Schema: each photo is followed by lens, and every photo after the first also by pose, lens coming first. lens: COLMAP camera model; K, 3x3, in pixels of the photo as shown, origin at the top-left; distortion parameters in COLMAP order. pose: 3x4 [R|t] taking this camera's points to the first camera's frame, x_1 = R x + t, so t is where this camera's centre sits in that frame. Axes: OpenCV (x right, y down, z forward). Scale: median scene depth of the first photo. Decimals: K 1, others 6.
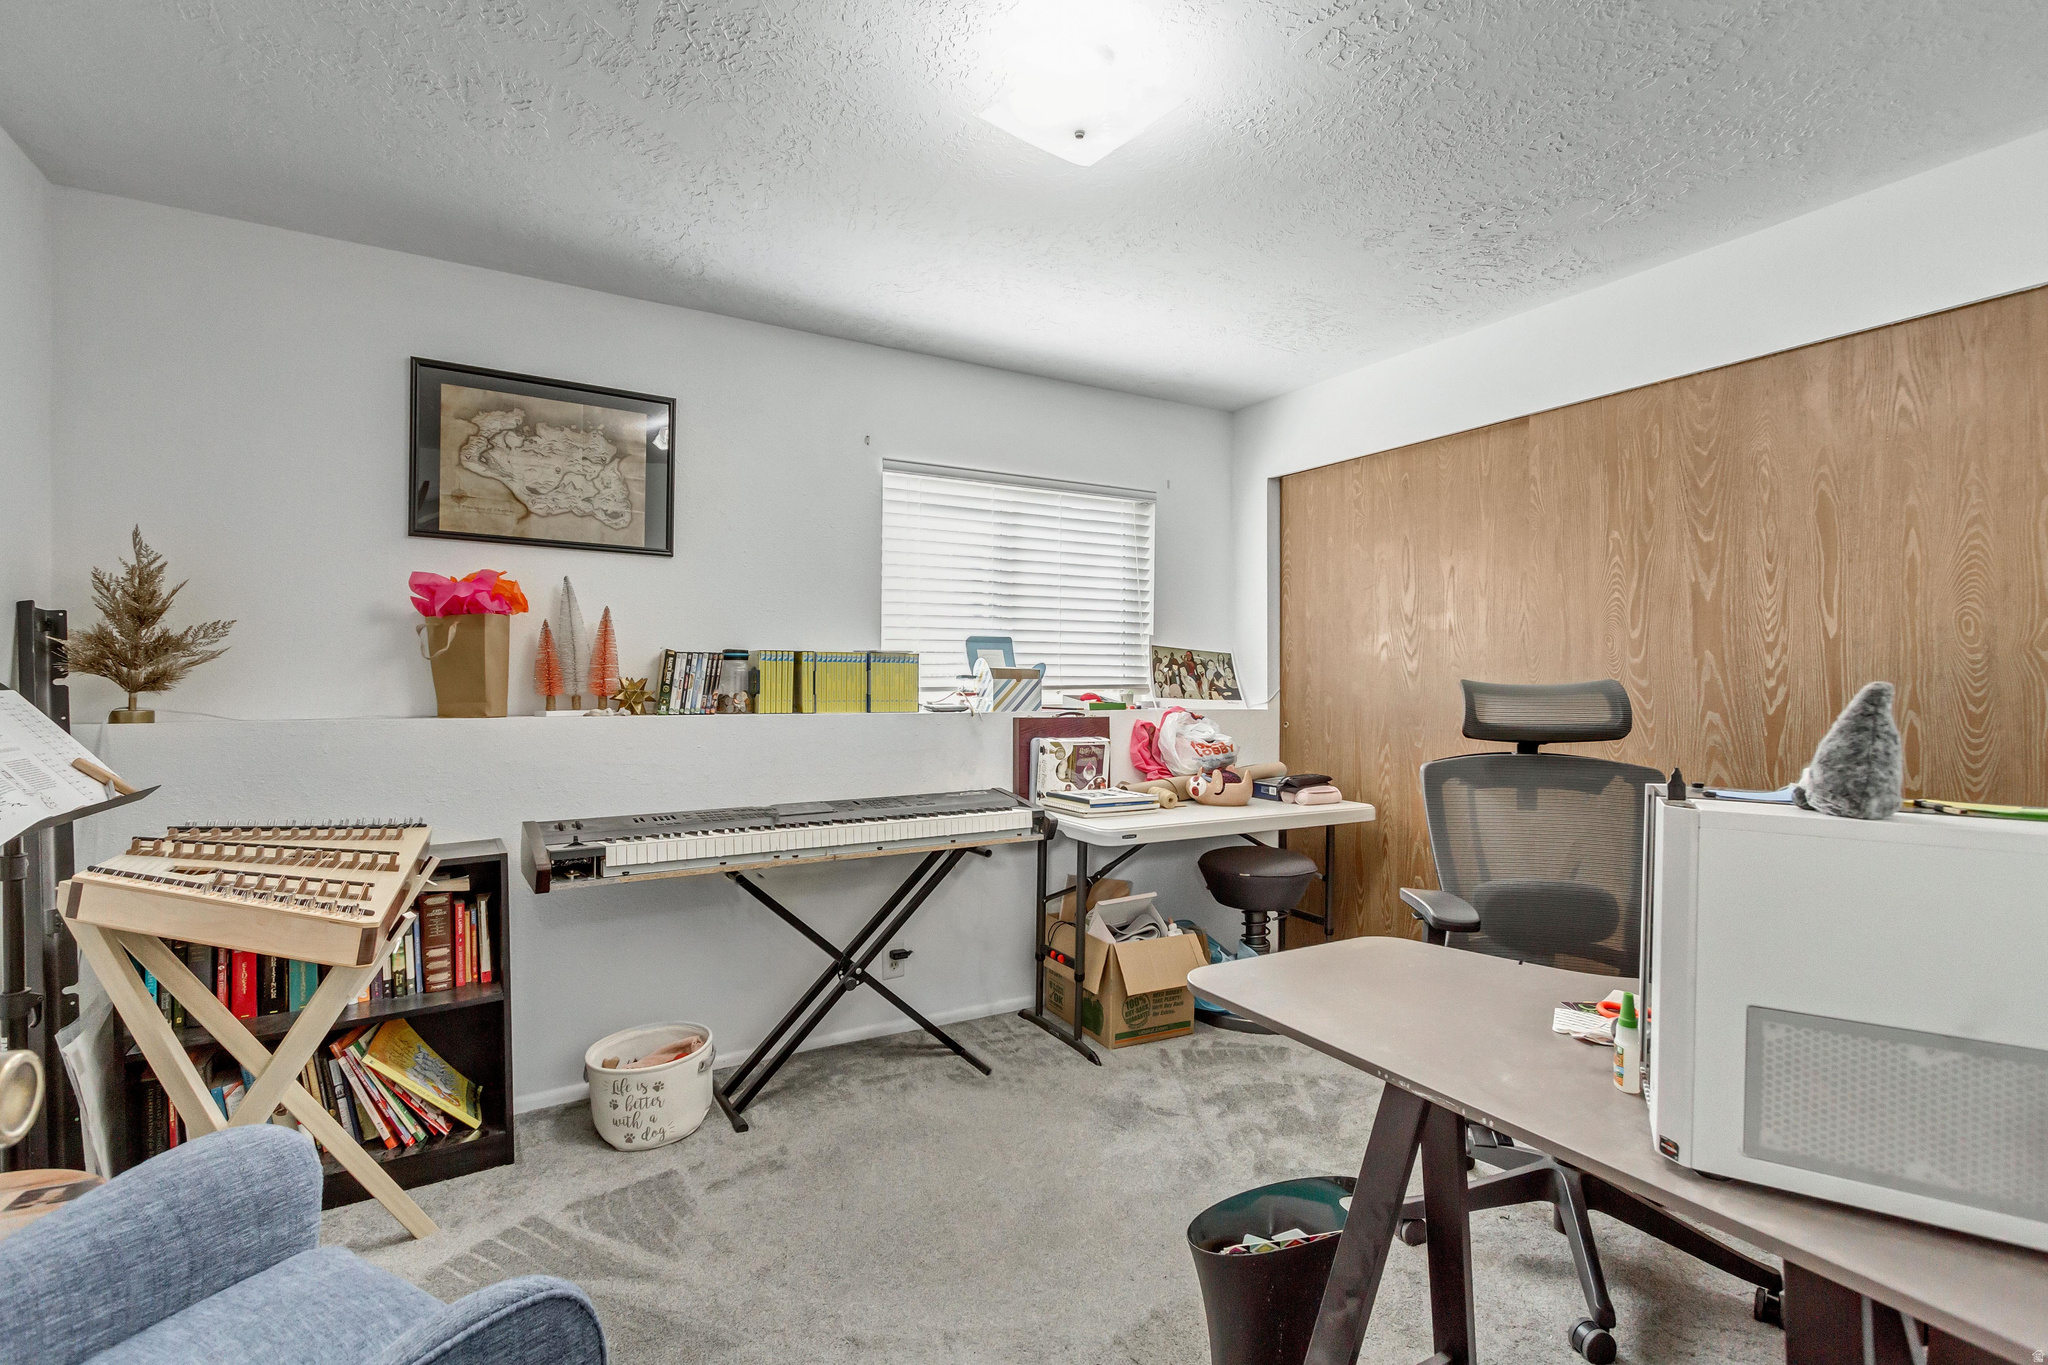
lens RADIAL K [[958.6, 0, 1028.3], [0, 958.6, 681.7], [0, 0, 1]] dist [0.011609, -0.003284]
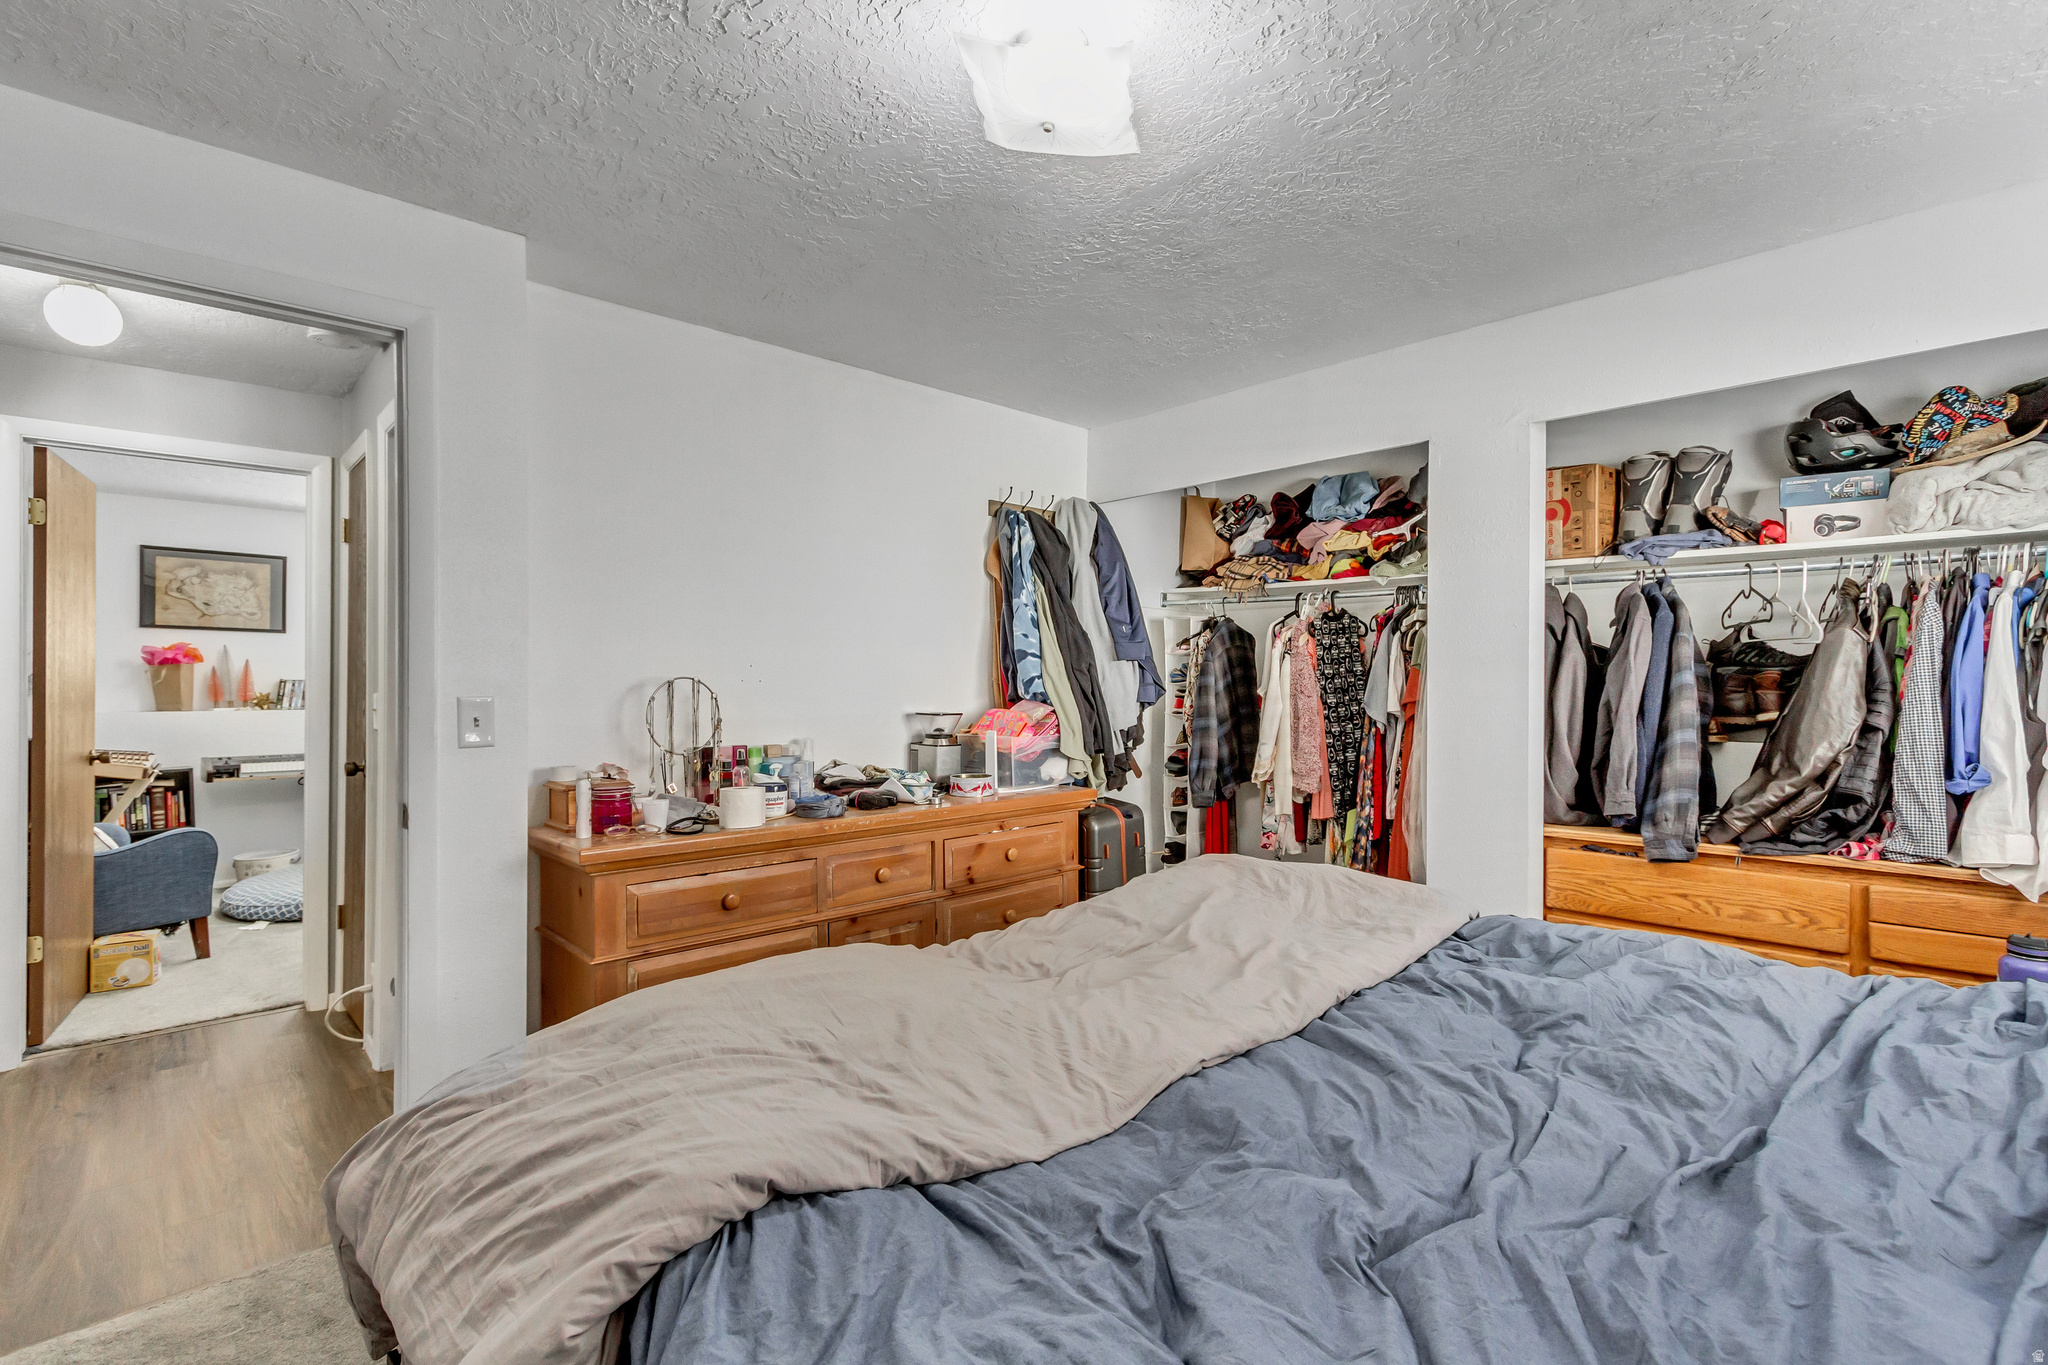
lens RADIAL K [[958.6, 0, 1020.0], [0, 958.6, 692.6], [0, 0, 1]] dist [0.011609, -0.003284]
pose [[0.978482, -0.002674, 0.206316, 0.803212], [0.001006, 0.999966, 0.008192, -0.019940], [-0.206331, -0.007808, 0.978451, -1.457709]]
